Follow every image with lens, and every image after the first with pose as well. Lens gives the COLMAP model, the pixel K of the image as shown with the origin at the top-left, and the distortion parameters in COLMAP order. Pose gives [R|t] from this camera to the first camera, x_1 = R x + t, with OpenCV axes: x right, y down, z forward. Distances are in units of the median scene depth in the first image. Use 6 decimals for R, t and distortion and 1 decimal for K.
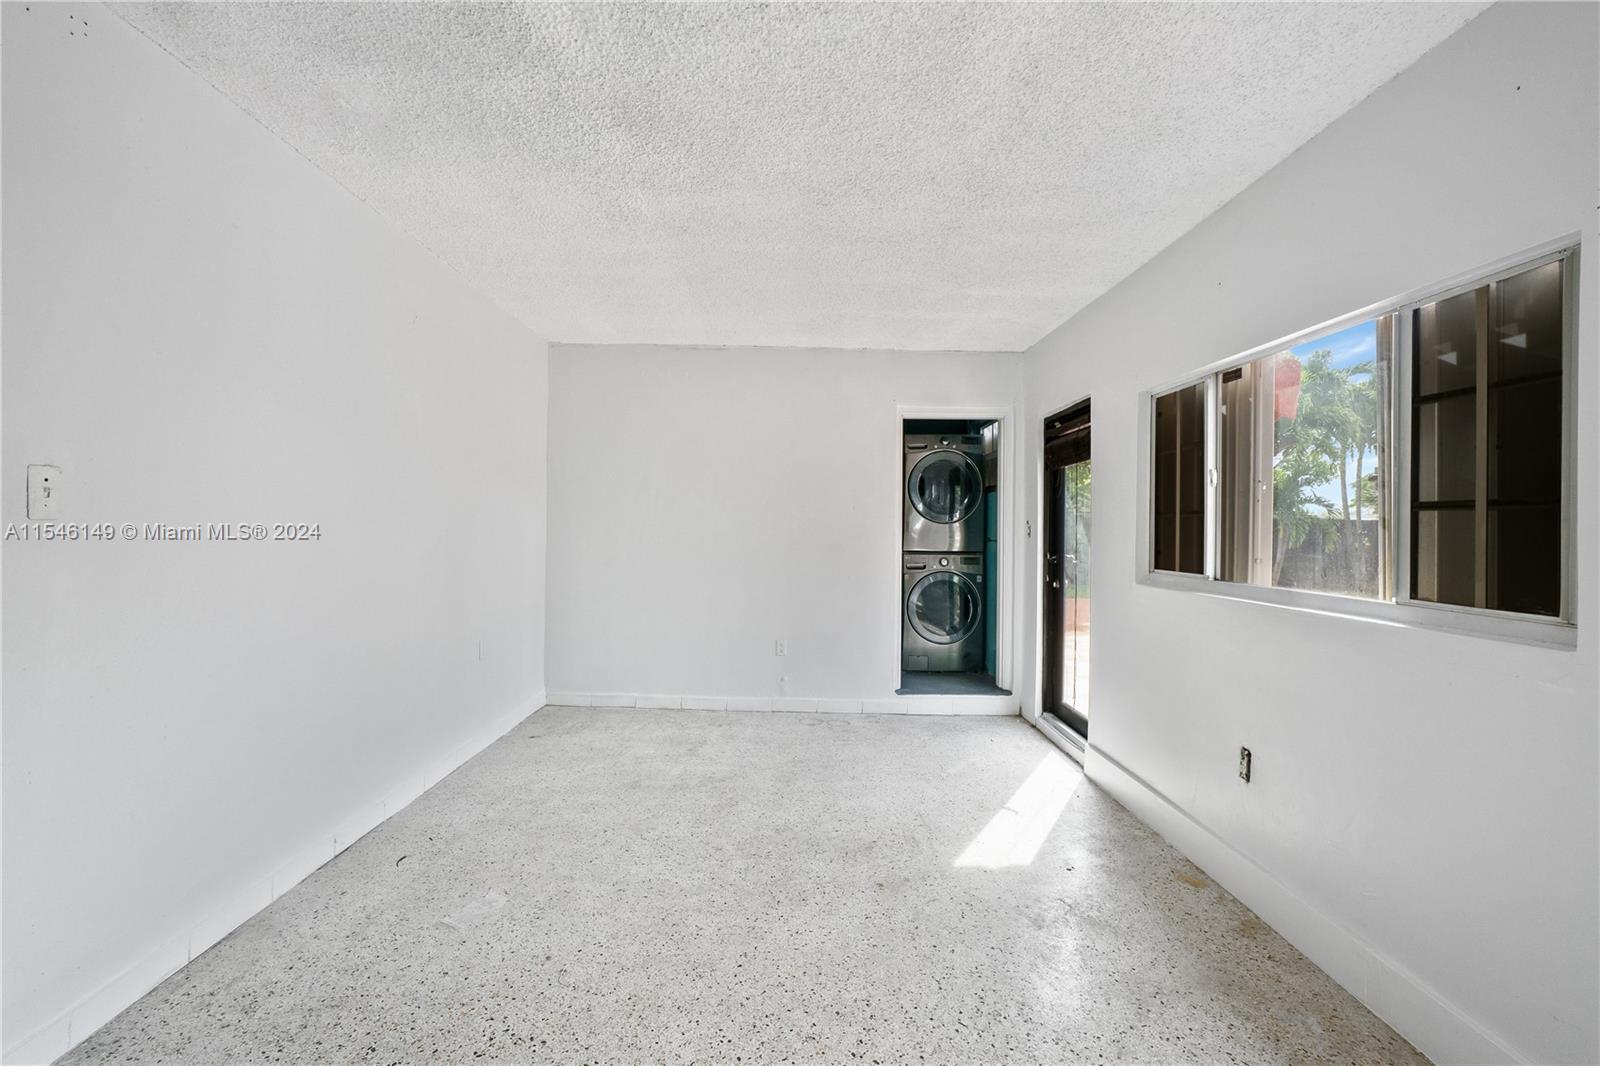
lens RADIAL K [[691.5, 0, 801.1], [0, 691.5, 528.7], [0, 0, 1]] dist [0.003885, -0.001758]
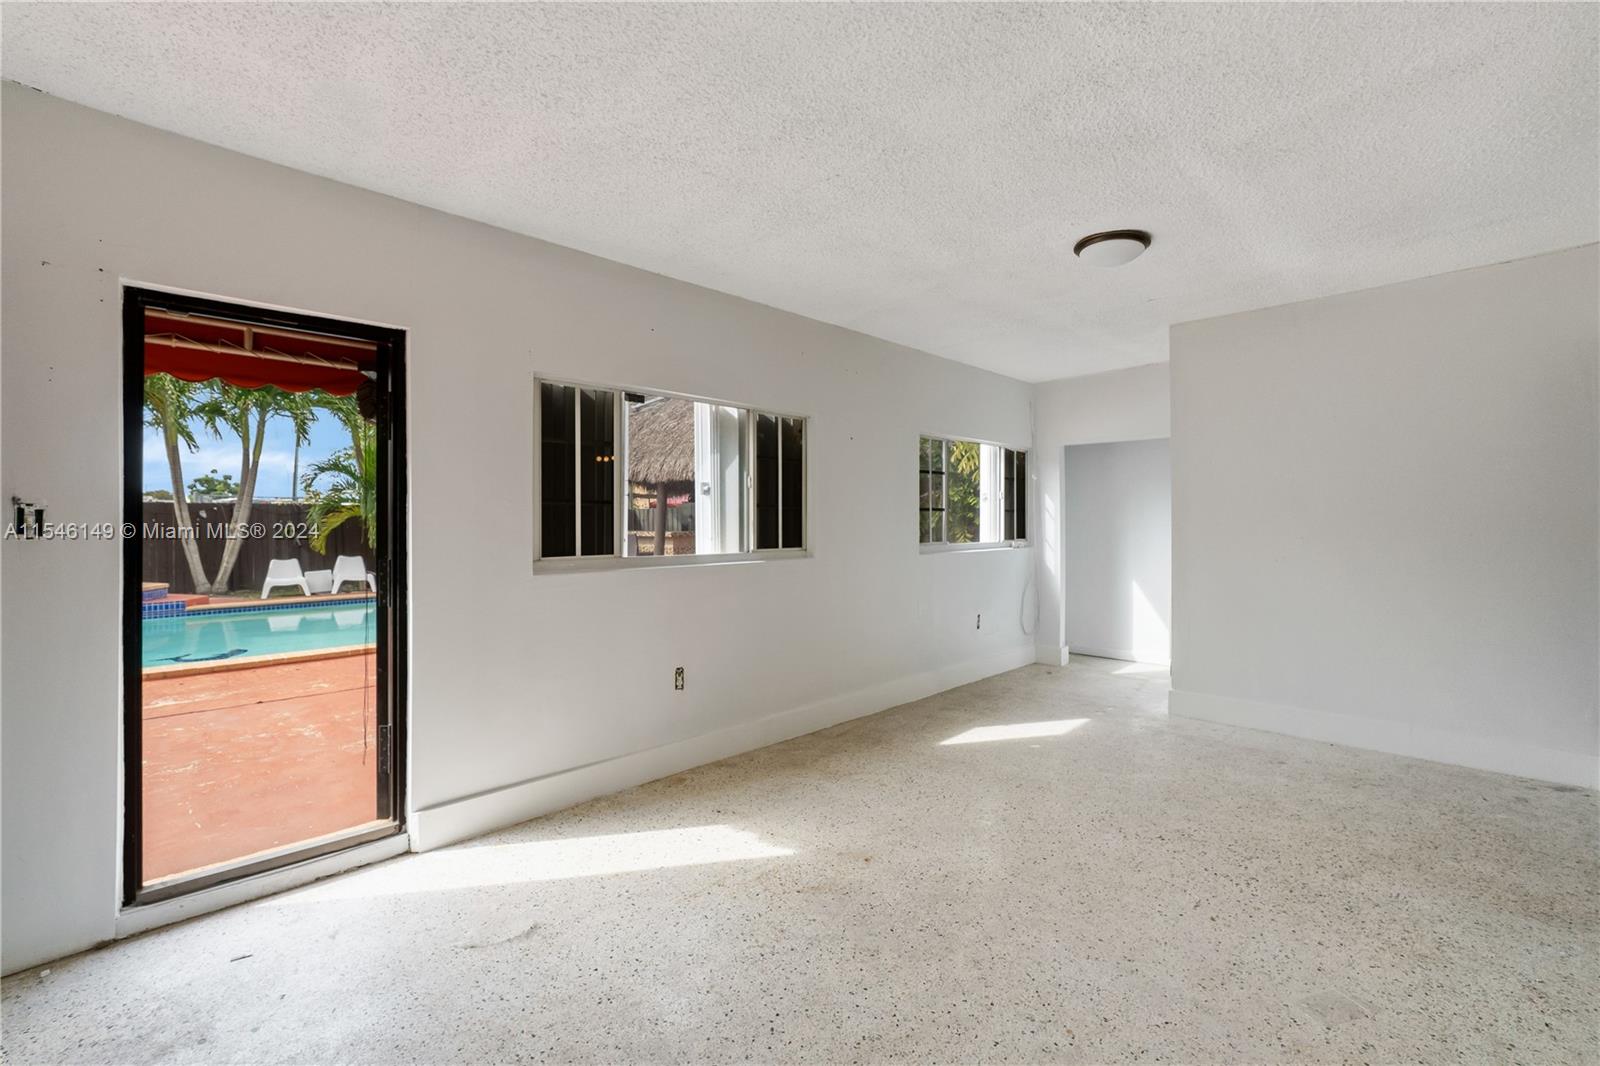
lens RADIAL K [[691.5, 0, 793.6], [0, 691.5, 516.0], [0, 0, 1]] dist [0.003885, -0.001758]
pose [[-0.691973, -0.006937, 0.721890, -0.525871], [-0.008086, 0.999966, 0.001858, -0.004047], [-0.721878, -0.004551, -0.692006, 1.698874]]
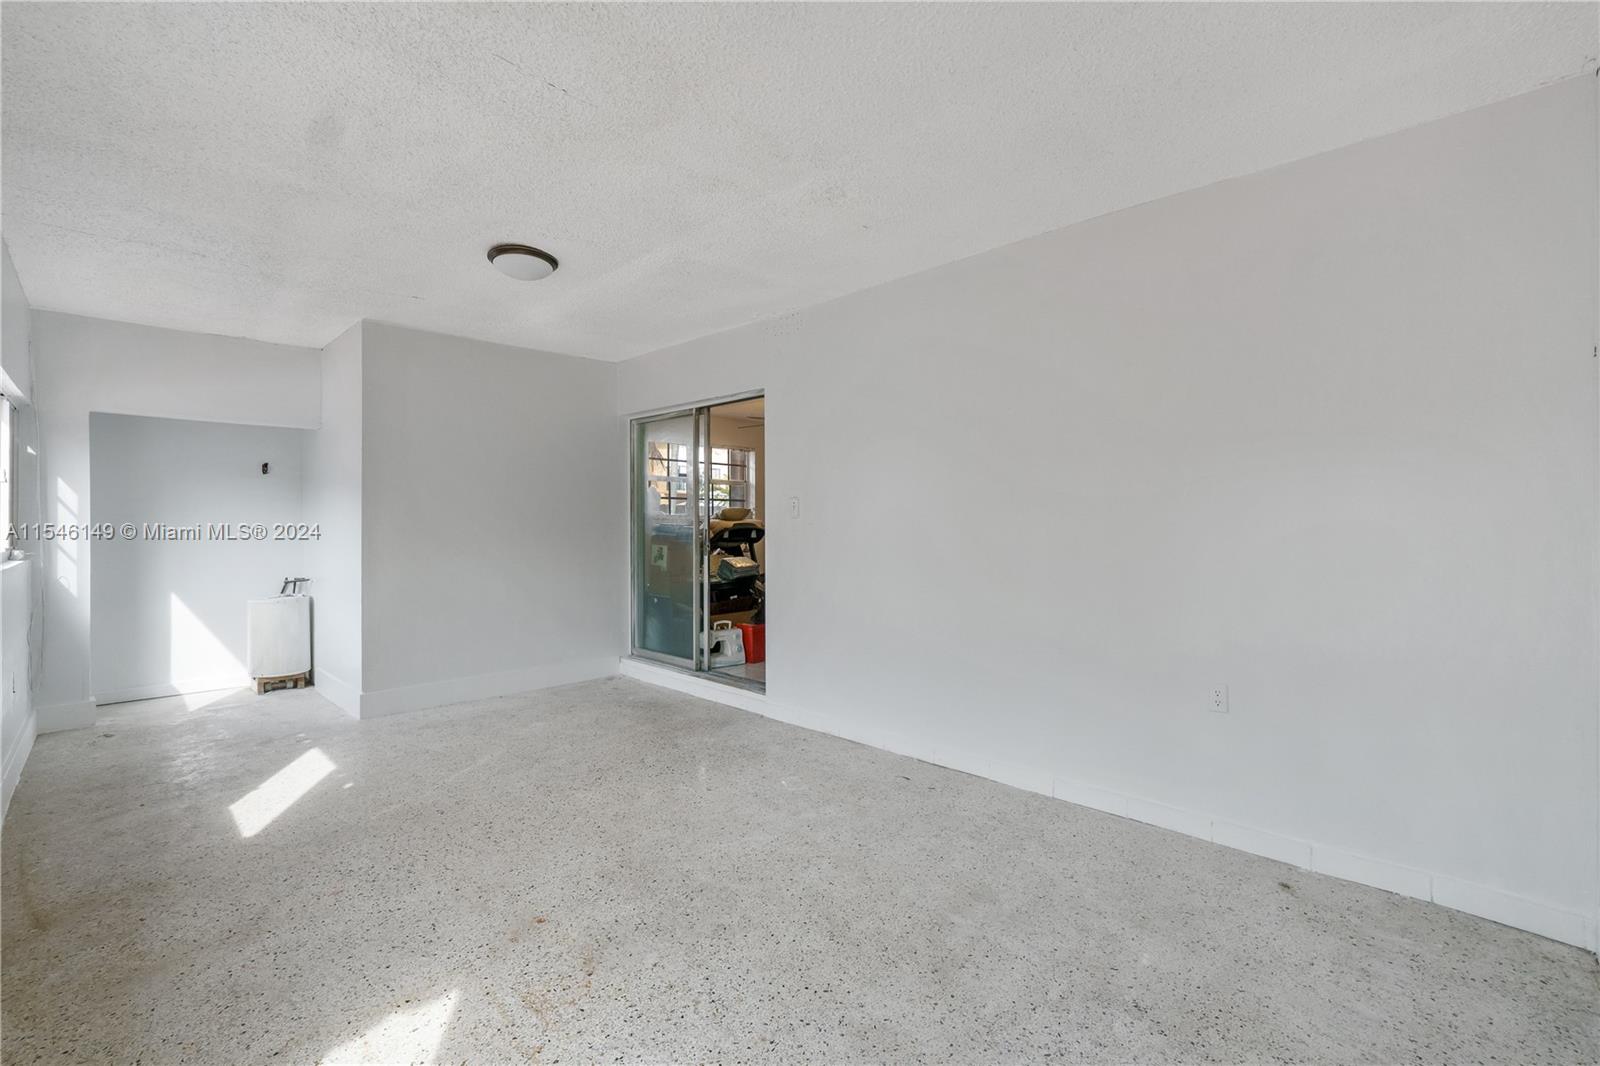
lens RADIAL K [[691.5, 0, 783.9], [0, 691.5, 547.3], [0, 0, 1]] dist [0.003885, -0.001758]
pose [[-0.721783, 0.004267, -0.692106, 0.463446], [-0.013073, 0.999719, 0.019797, 0.024951], [0.691996, 0.023337, -0.721524, 1.718606]]
